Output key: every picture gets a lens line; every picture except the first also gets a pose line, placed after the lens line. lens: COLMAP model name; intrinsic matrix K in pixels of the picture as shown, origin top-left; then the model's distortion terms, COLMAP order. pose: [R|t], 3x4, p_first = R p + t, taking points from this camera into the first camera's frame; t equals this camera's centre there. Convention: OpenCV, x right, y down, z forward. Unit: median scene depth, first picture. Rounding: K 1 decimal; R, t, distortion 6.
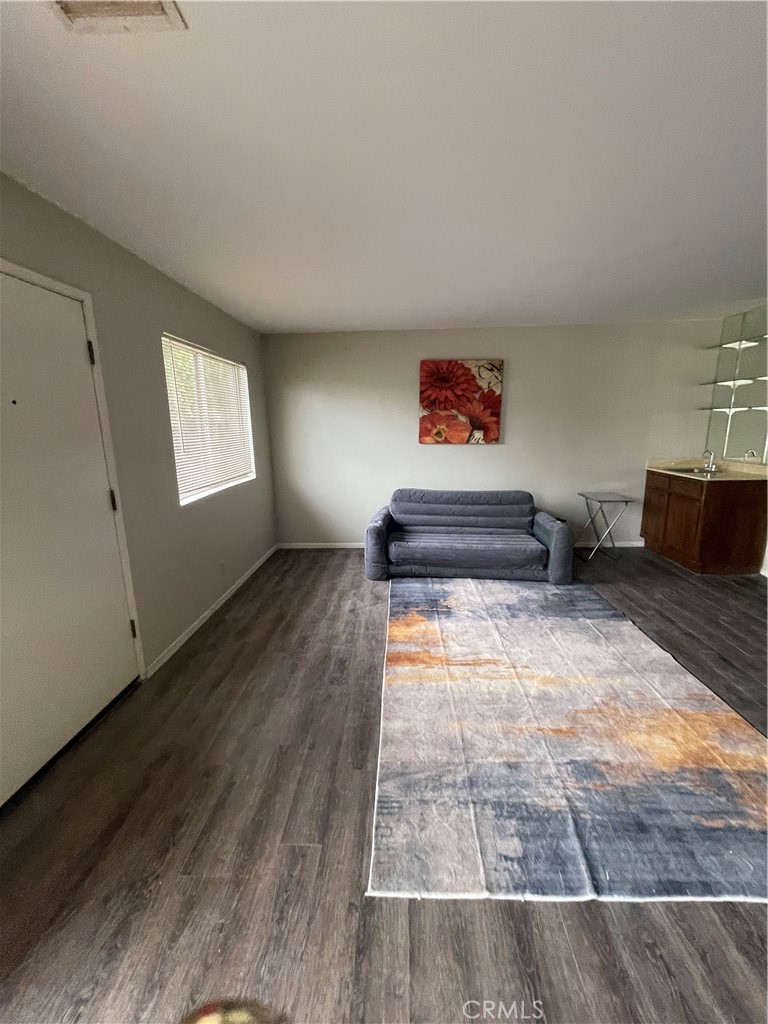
lens RADIAL K [[408.4, 0, 378.9], [0, 408.4, 508.6], [0, 0, 1]] dist [-0.007054, 0.000870]
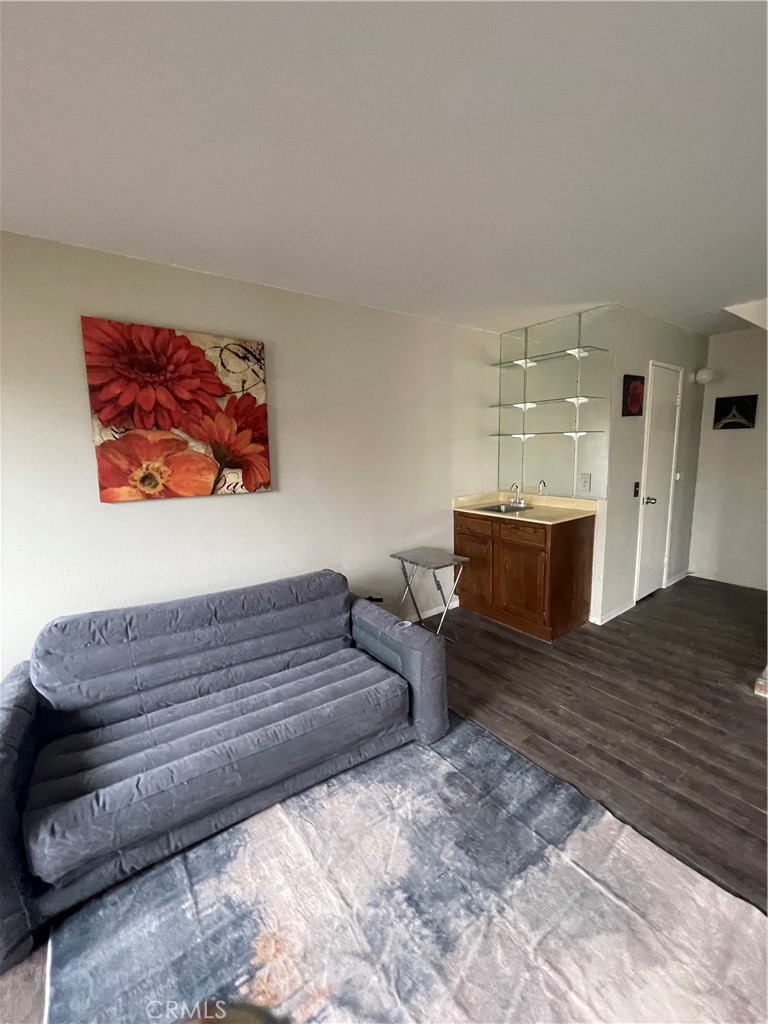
lens RADIAL K [[408.4, 0, 378.9], [0, 408.4, 508.6], [0, 0, 1]] dist [-0.007054, 0.000870]
pose [[0.770793, -0.096619, 0.629716, 0.061674], [0.141515, 0.989705, -0.021366, -0.120884], [-0.621169, 0.105583, 0.776532, 0.560793]]
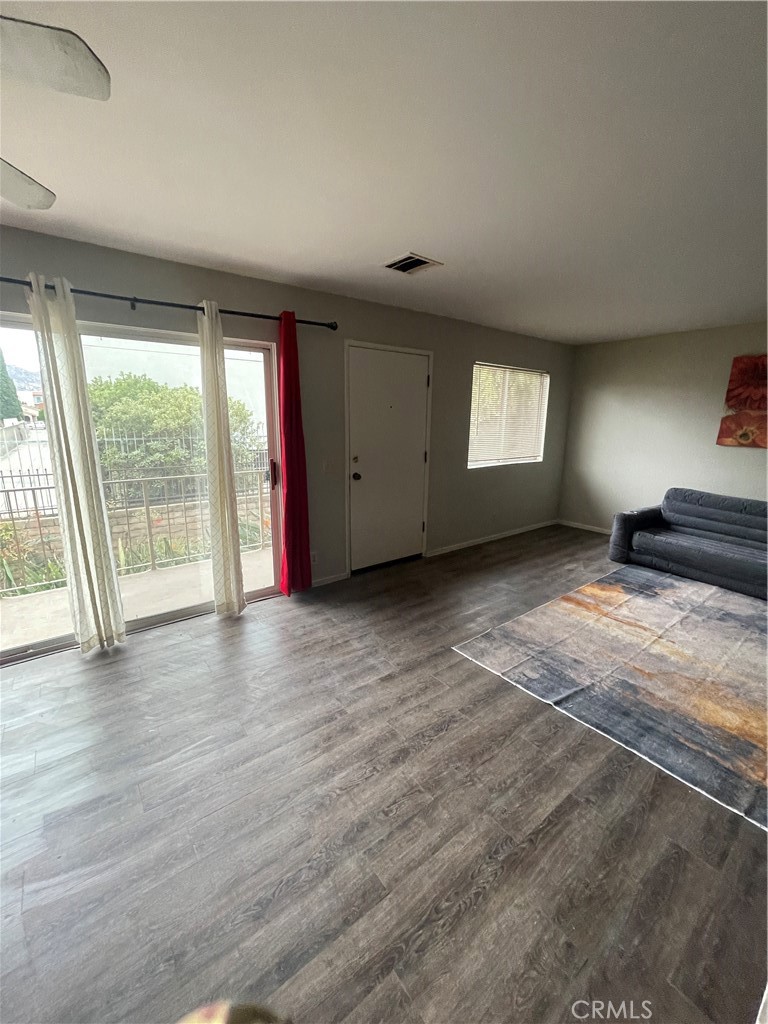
lens RADIAL K [[406.3, 0, 382.2], [0, 406.3, 507.5], [0, 0, 1]] dist [-0.008444, 0.000303]
pose [[0.643405, 0.188303, -0.742005, 0.387546], [-0.177208, 0.979584, 0.094935, 0.038953], [0.744733, 0.070408, 0.663638, -0.232801]]
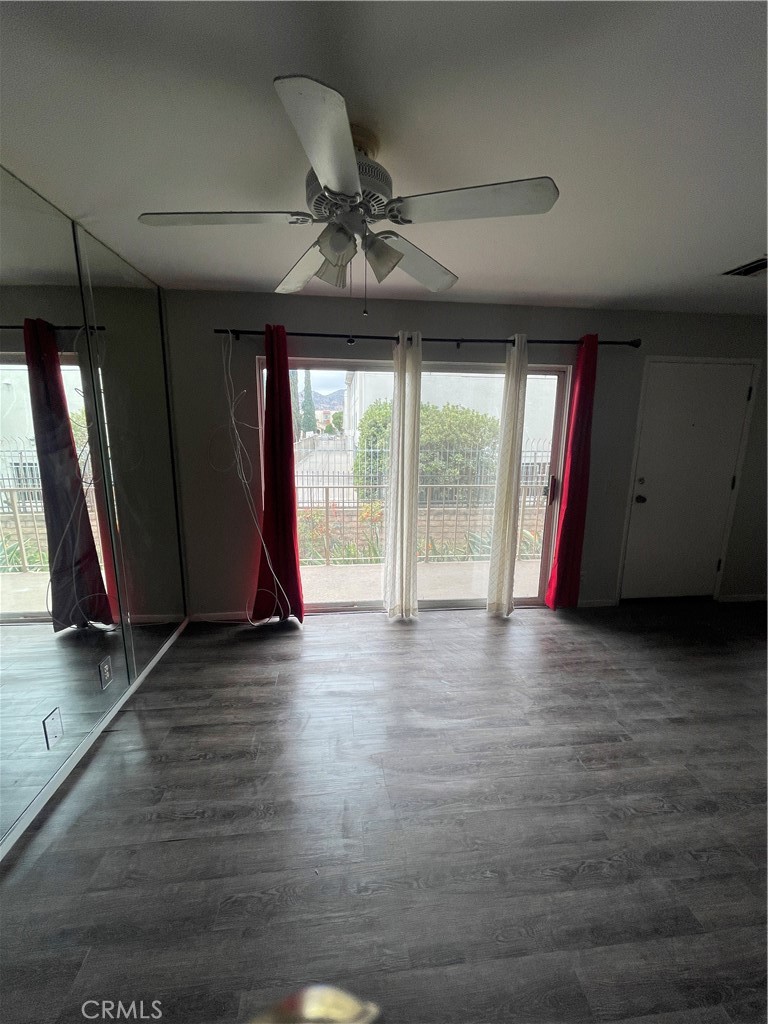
lens RADIAL K [[408.4, 0, 378.9], [0, 408.4, 508.6], [0, 0, 1]] dist [-0.007054, 0.000870]
pose [[0.154113, 0.208455, -0.965813, 0.406443], [-0.216270, 0.960905, 0.172886, 0.058822], [0.964094, 0.182232, 0.193171, -0.374689]]
